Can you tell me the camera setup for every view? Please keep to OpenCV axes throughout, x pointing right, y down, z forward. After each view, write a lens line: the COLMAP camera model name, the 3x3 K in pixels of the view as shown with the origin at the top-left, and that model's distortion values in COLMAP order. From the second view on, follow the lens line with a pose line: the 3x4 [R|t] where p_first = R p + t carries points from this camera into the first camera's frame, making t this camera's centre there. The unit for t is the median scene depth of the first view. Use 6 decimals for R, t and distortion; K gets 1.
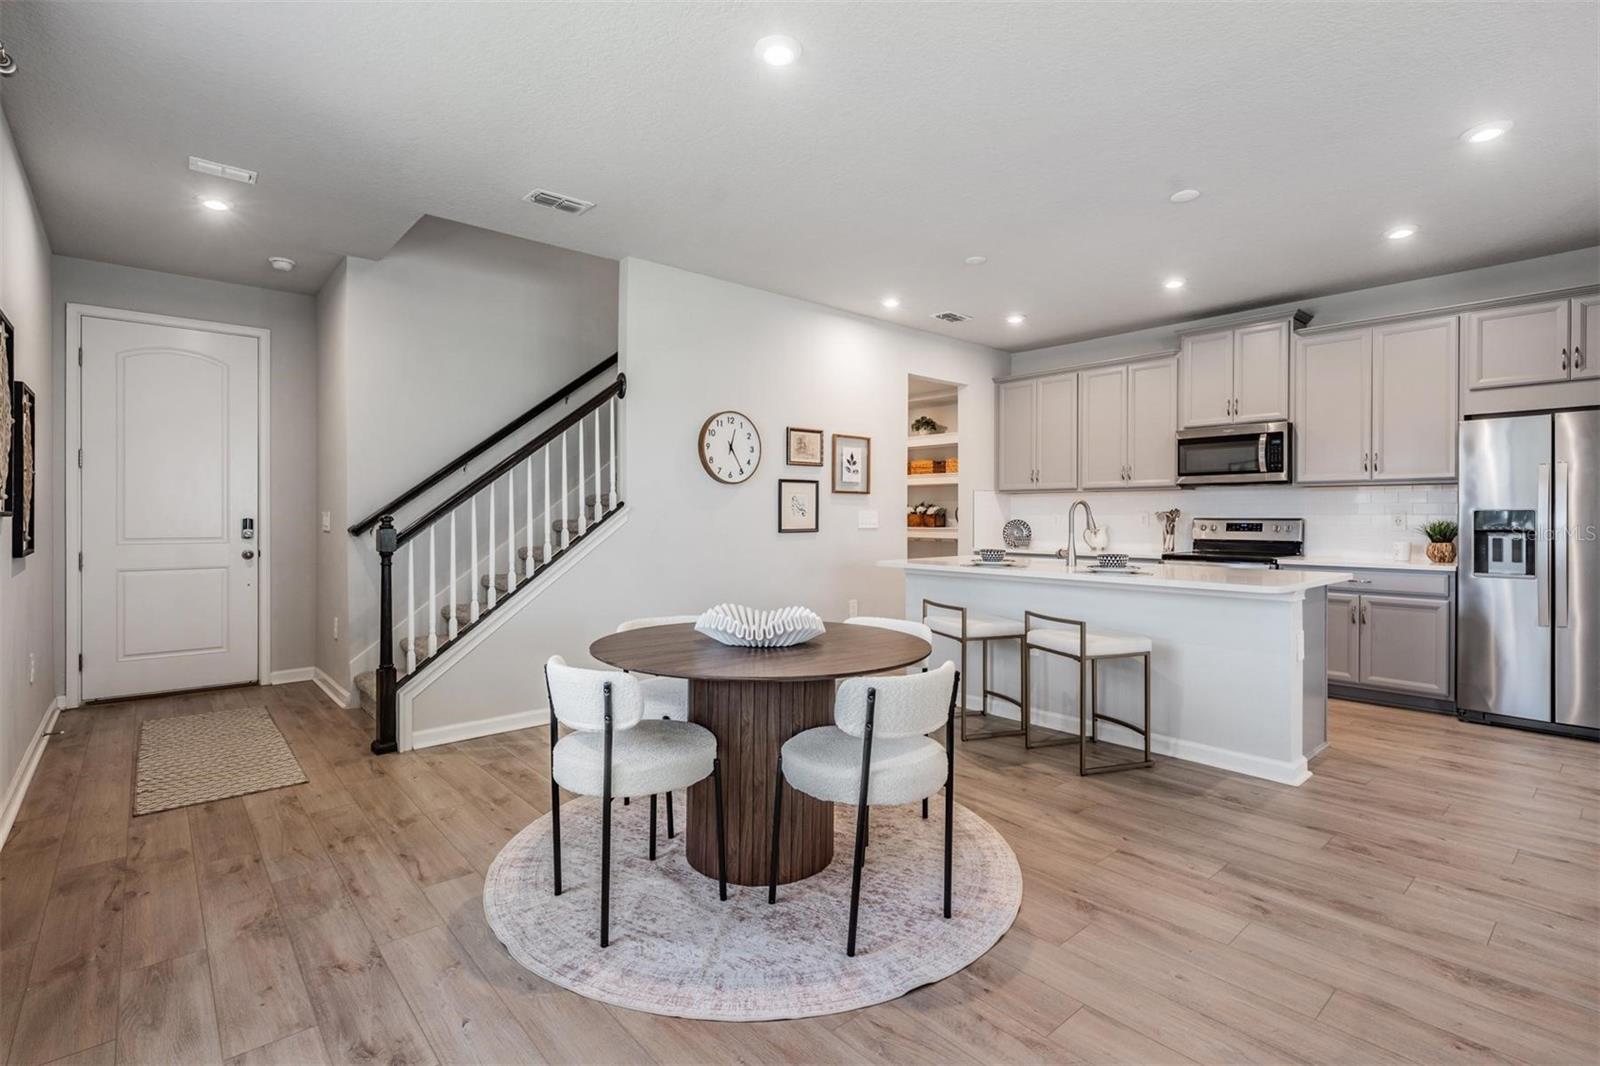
lens RADIAL K [[749.4, 0, 789.6], [0, 749.4, 520.7], [0, 0, 1]] dist [-0.000955, 0.001254]
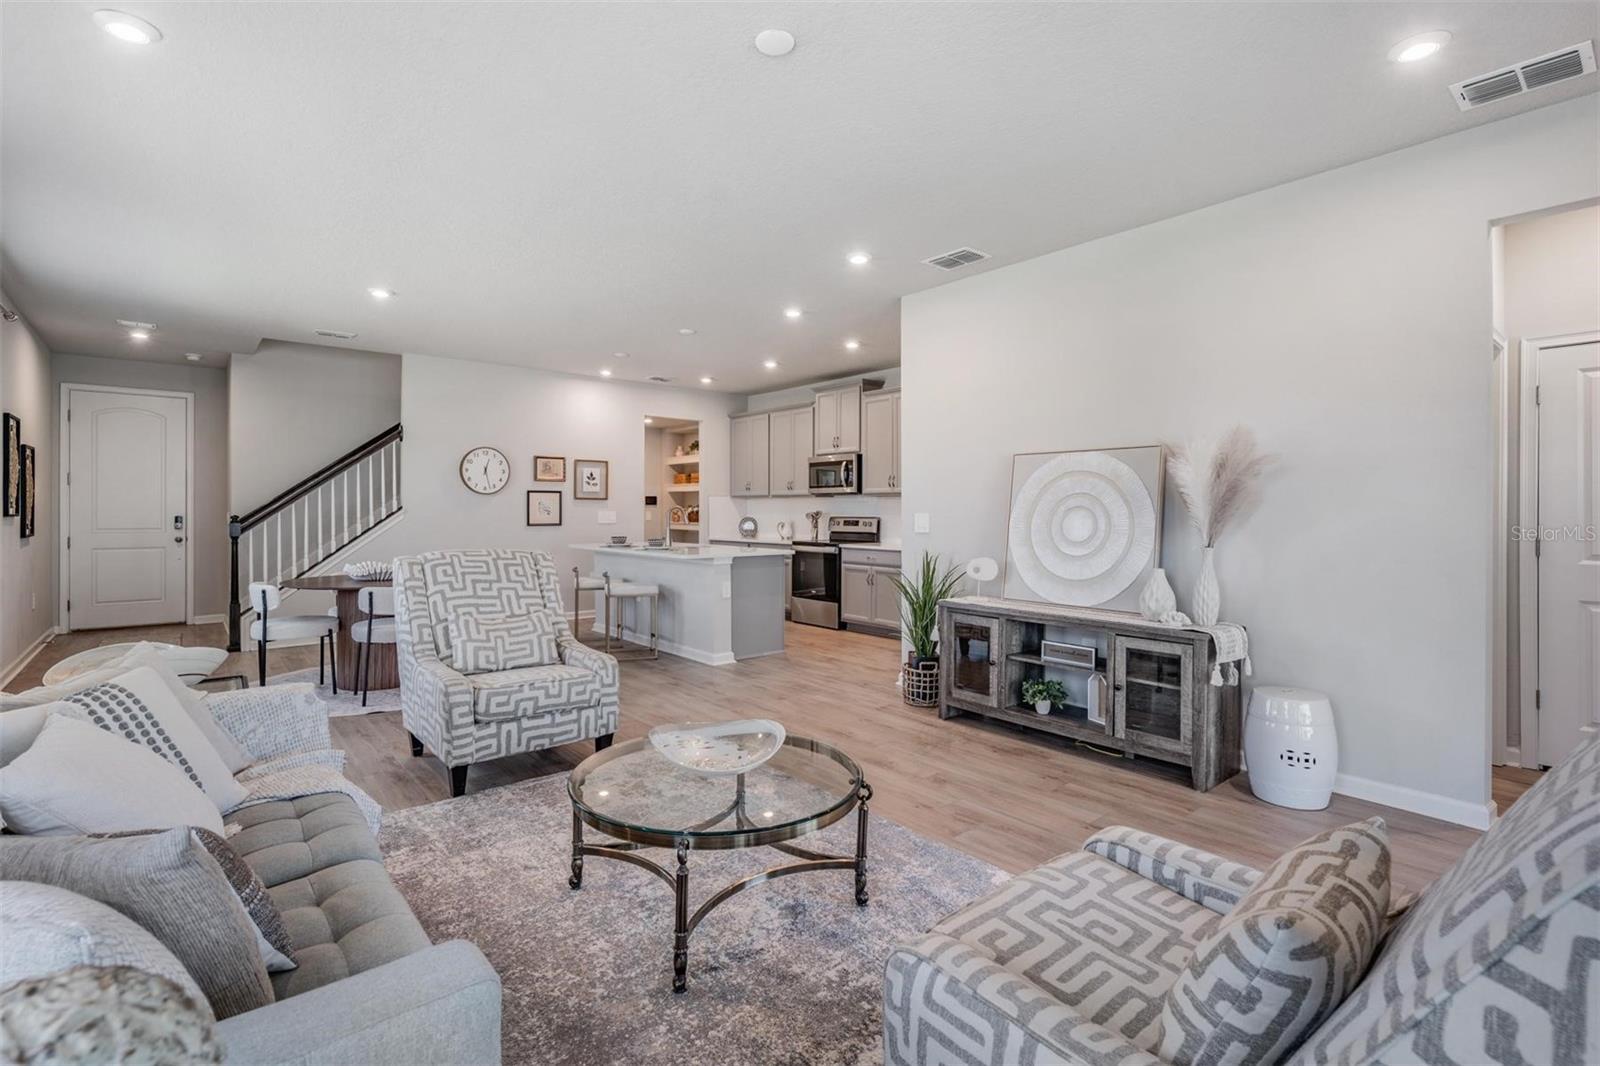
lens RADIAL K [[738.7, 0, 790.5], [0, 738.7, 514.1], [0, 0, 1]] dist [-0.000005, 0.000662]
pose [[0.999776, 0.002118, -0.021046, 0.582113], [-0.002153, 0.999996, -0.001612, -0.007314], [0.021042, 0.001657, 0.999777, -0.506754]]
